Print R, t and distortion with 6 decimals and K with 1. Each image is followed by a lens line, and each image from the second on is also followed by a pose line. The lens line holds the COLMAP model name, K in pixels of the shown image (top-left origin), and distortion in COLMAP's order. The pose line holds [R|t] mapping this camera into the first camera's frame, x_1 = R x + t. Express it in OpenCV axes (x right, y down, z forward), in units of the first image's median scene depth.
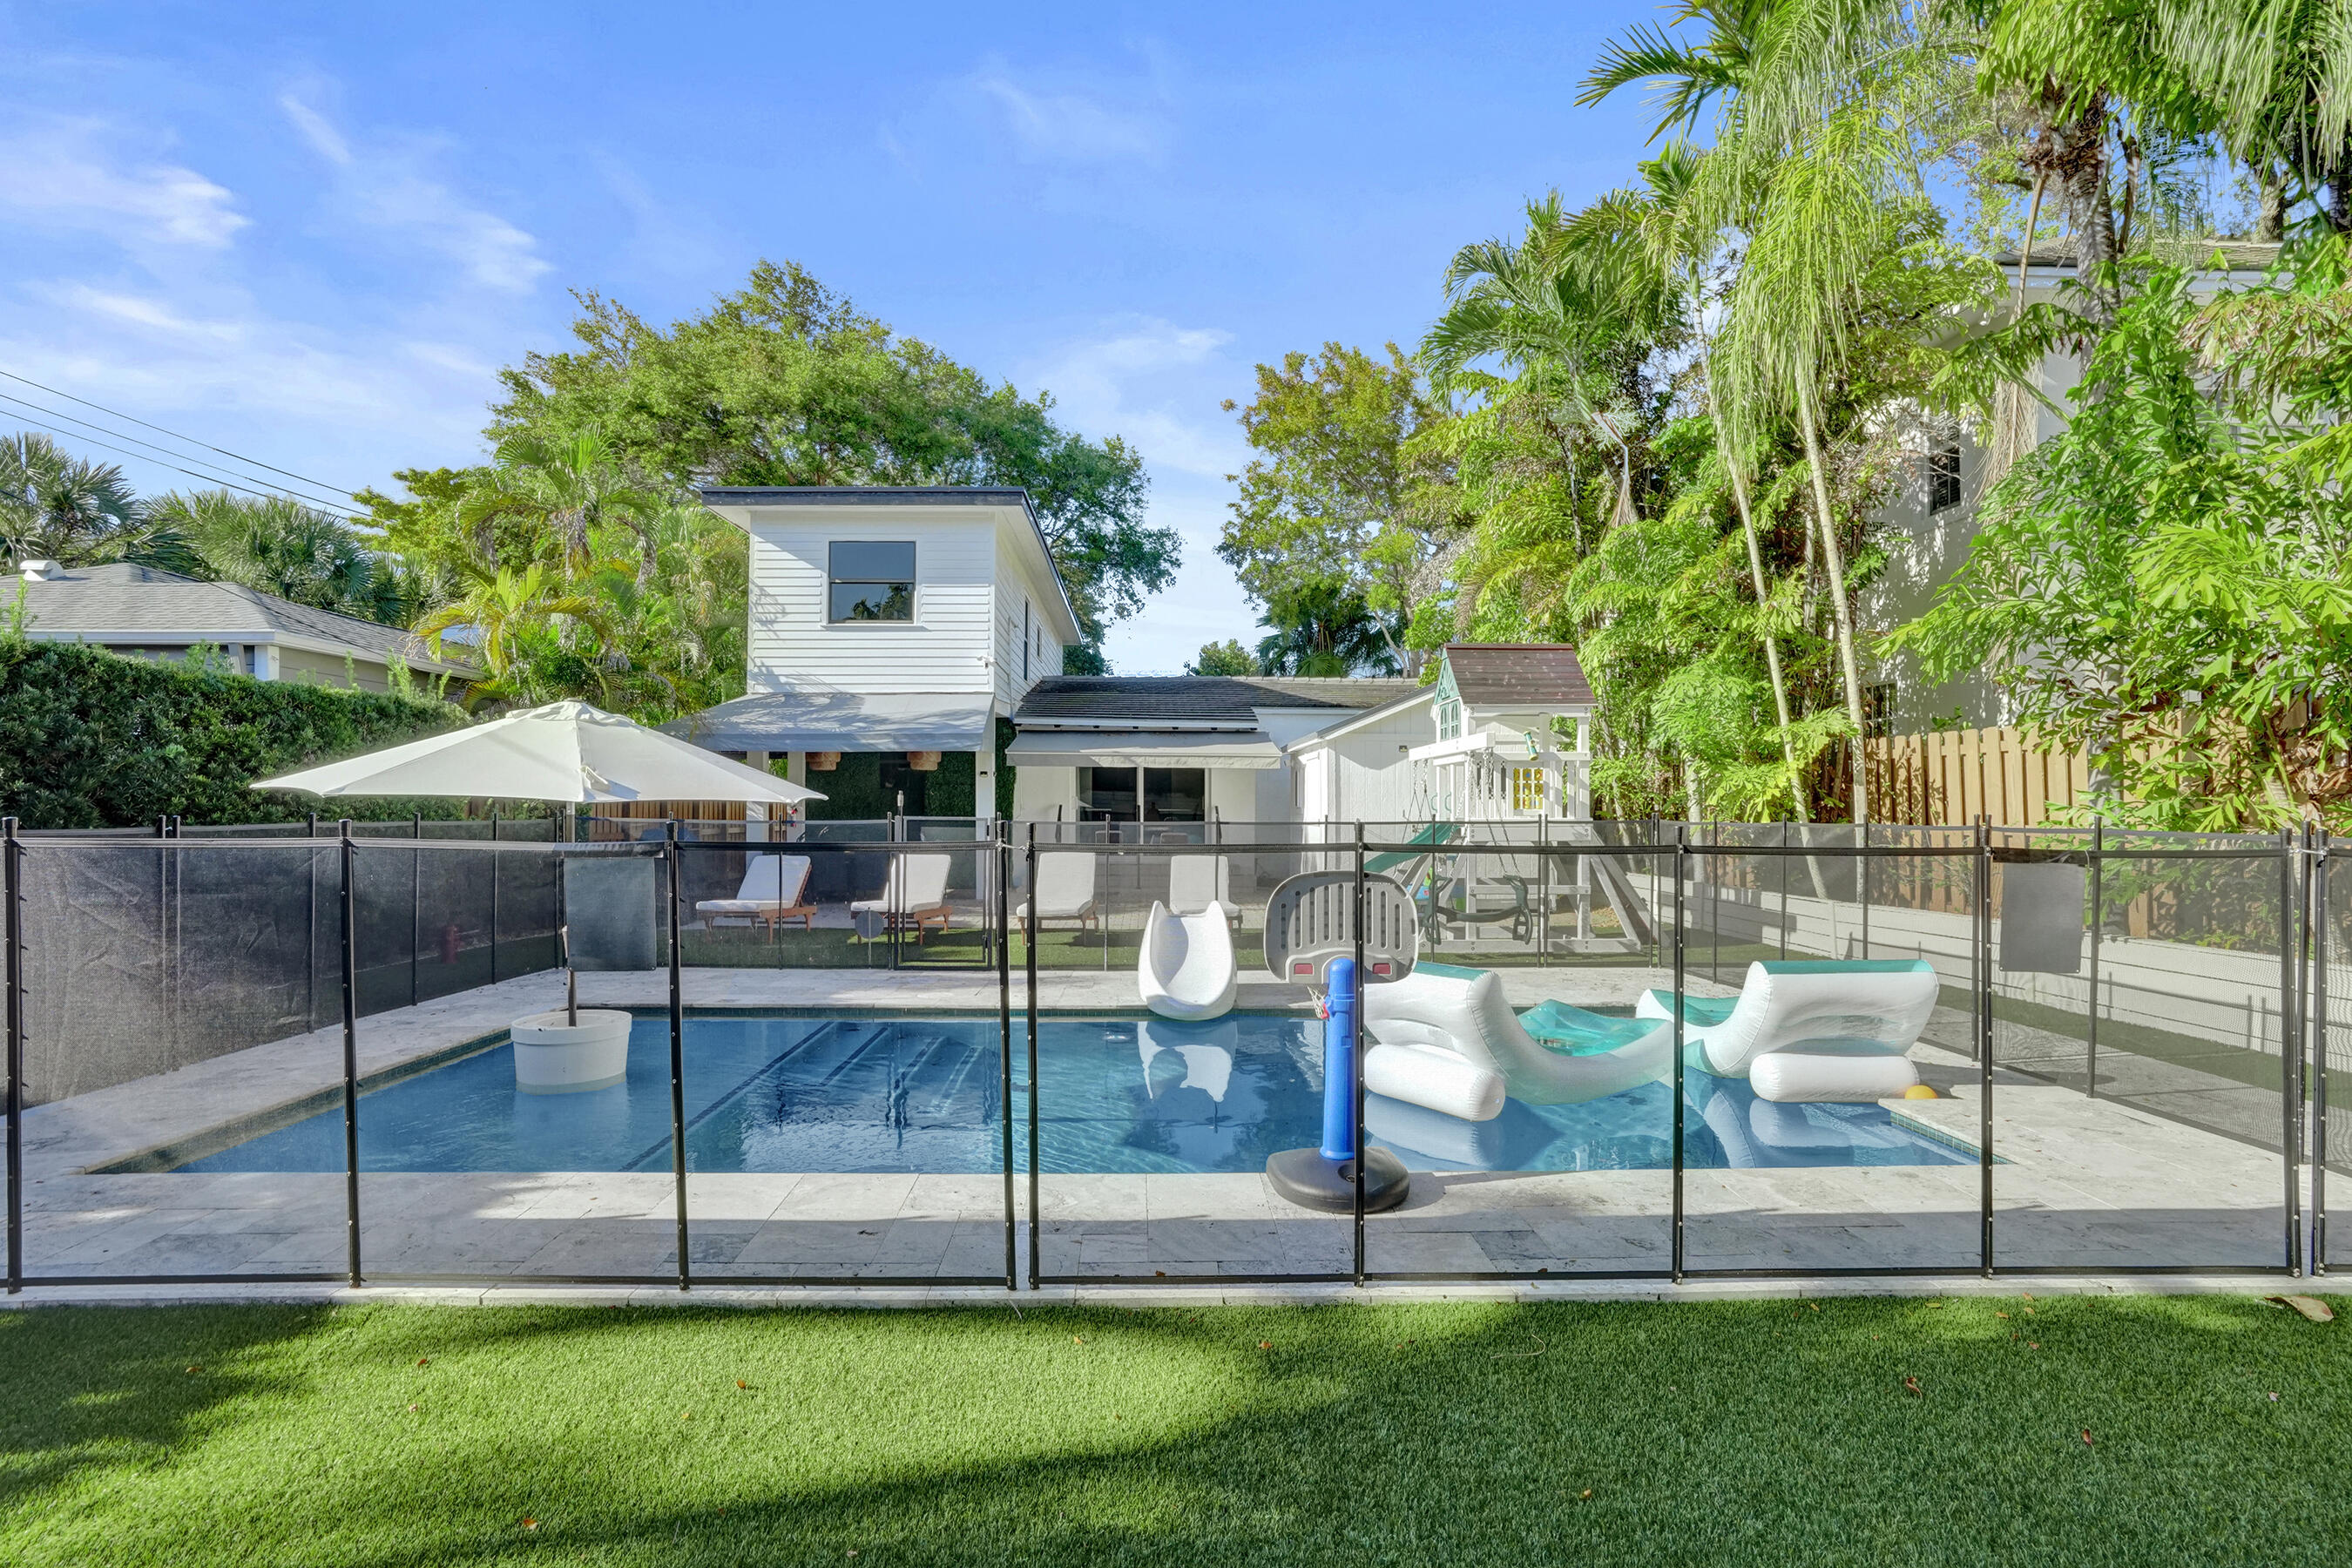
lens RADIAL K [[1122.5, 0, 1171.0], [0, 1122.5, 809.2], [0, 0, 1]] dist [-0.002752, 0.019764]
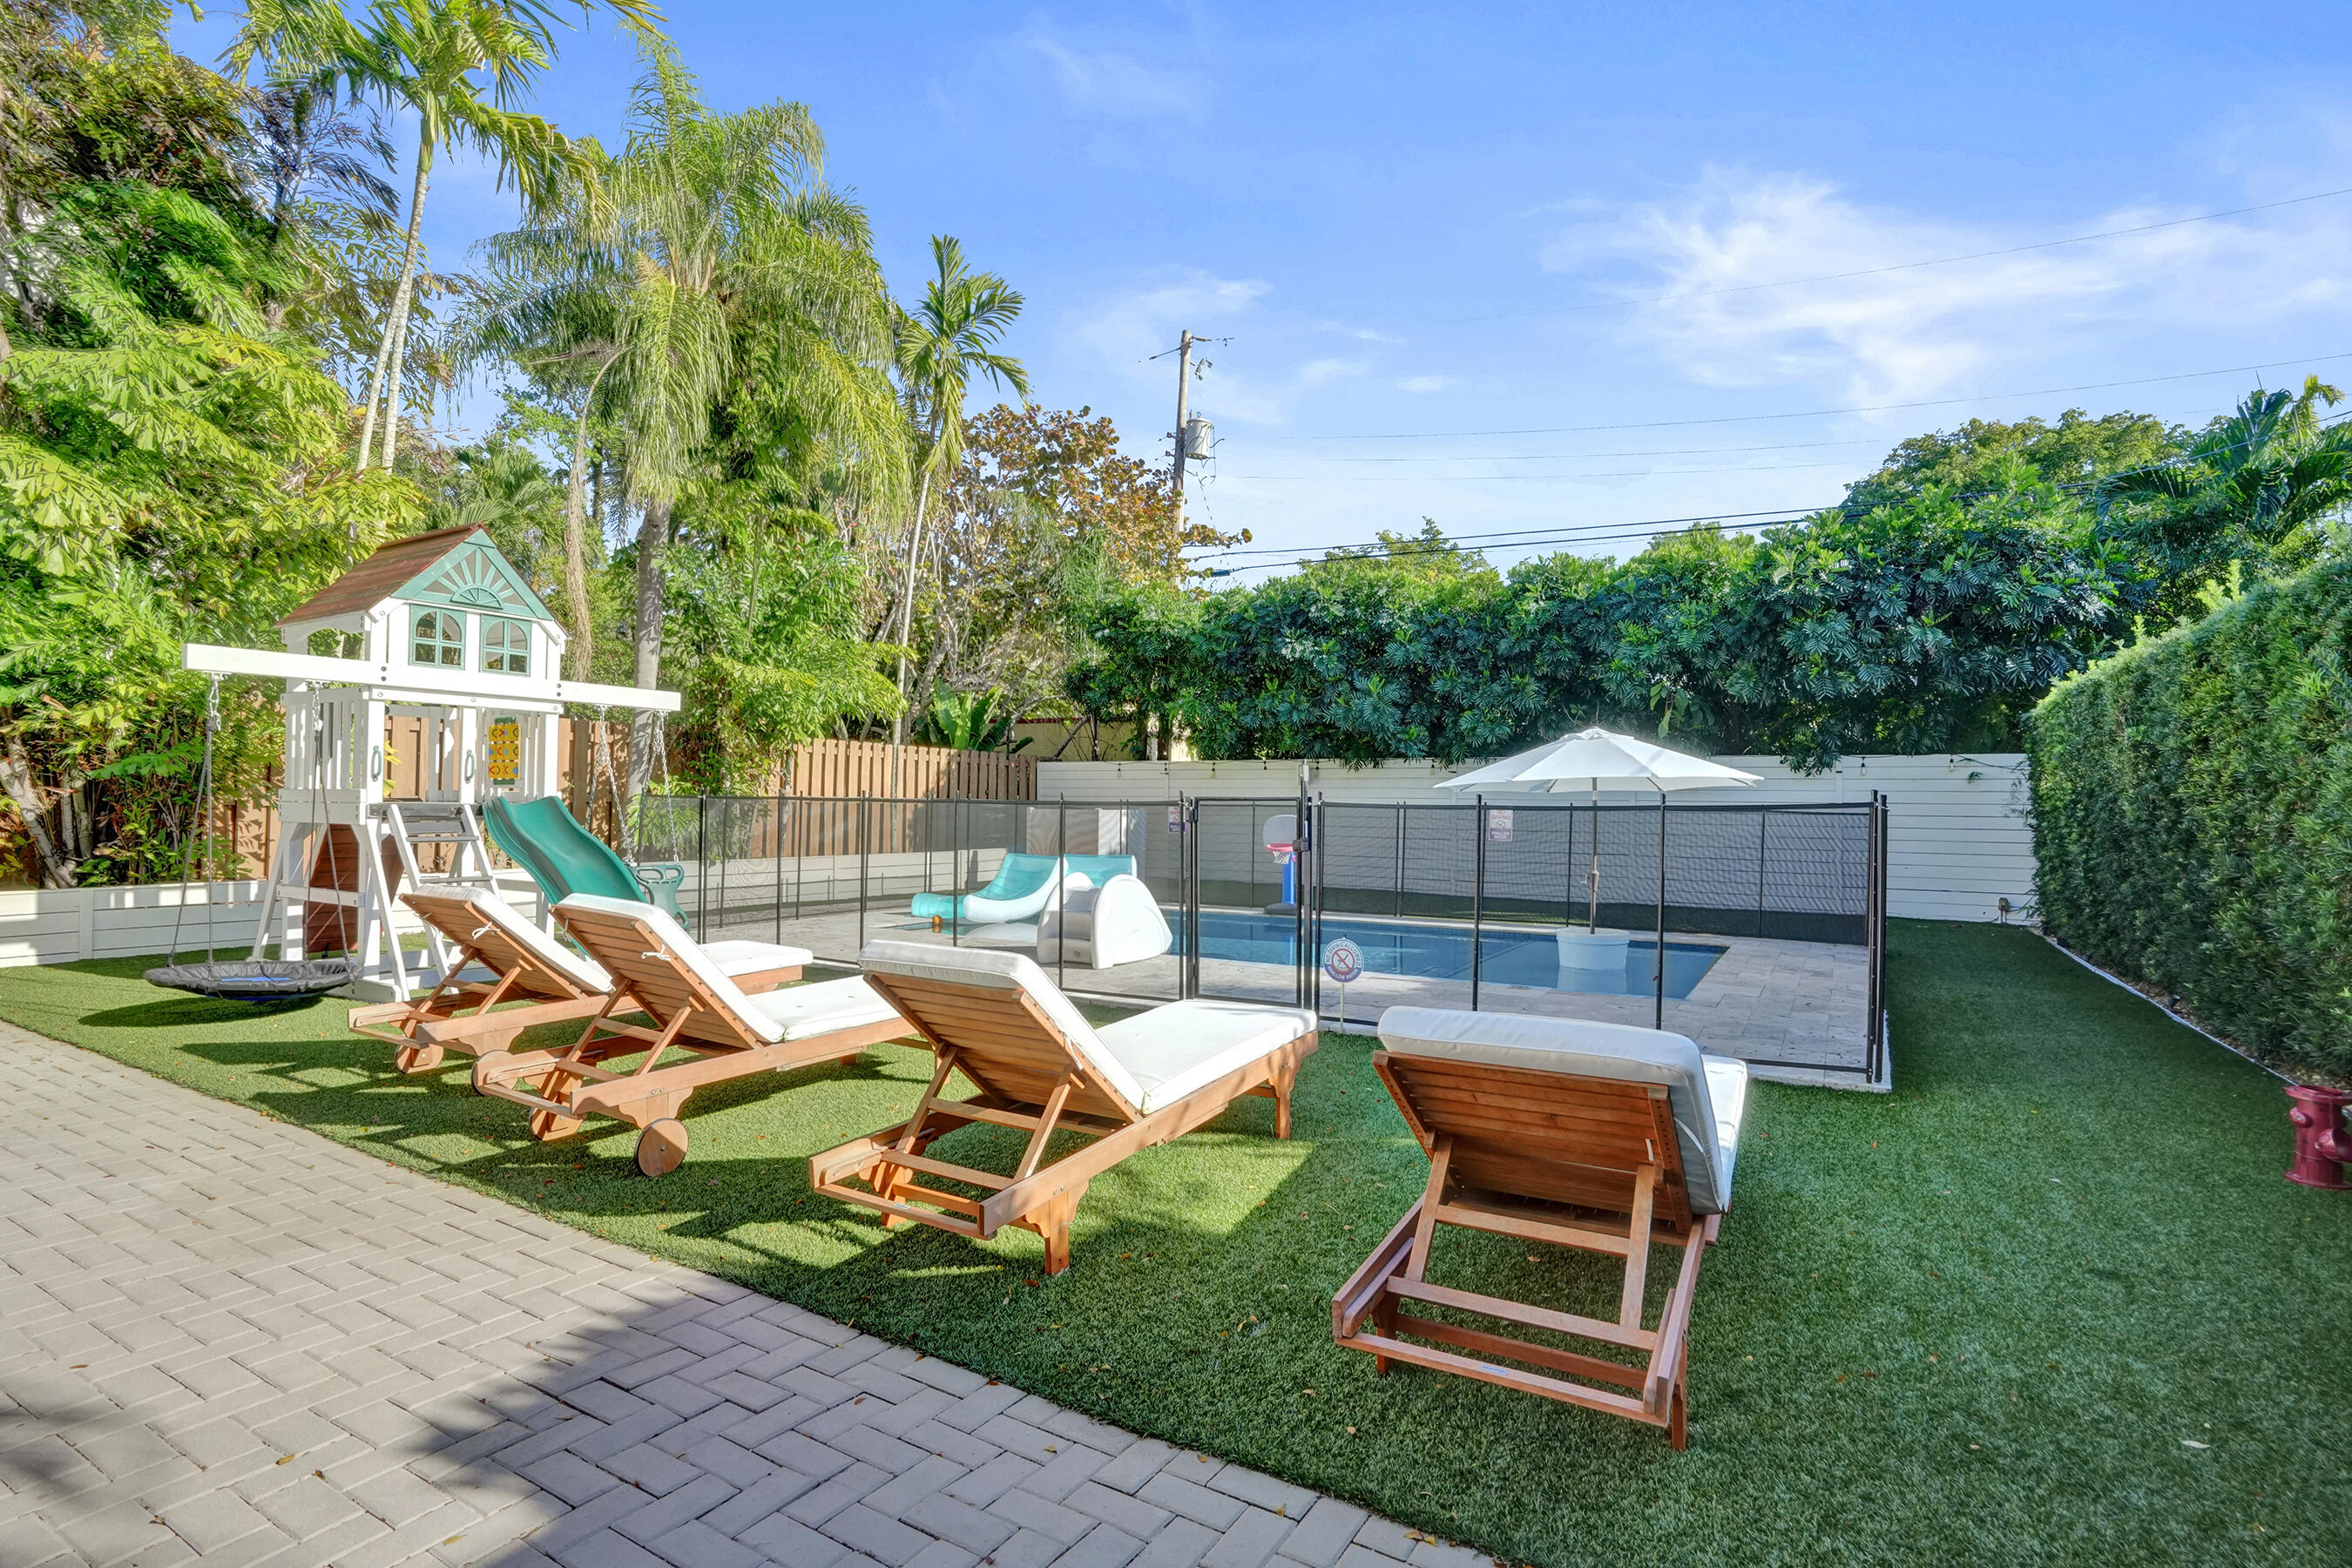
lens RADIAL K [[1122.5, 0, 1171.0], [0, 1122.5, 809.2], [0, 0, 1]] dist [-0.002752, 0.019764]
pose [[-0.827784, -0.015587, 0.560831, -0.323261], [-0.017871, 0.999839, 0.001411, 0.007909], [-0.560763, -0.008854, -0.827929, 0.973809]]
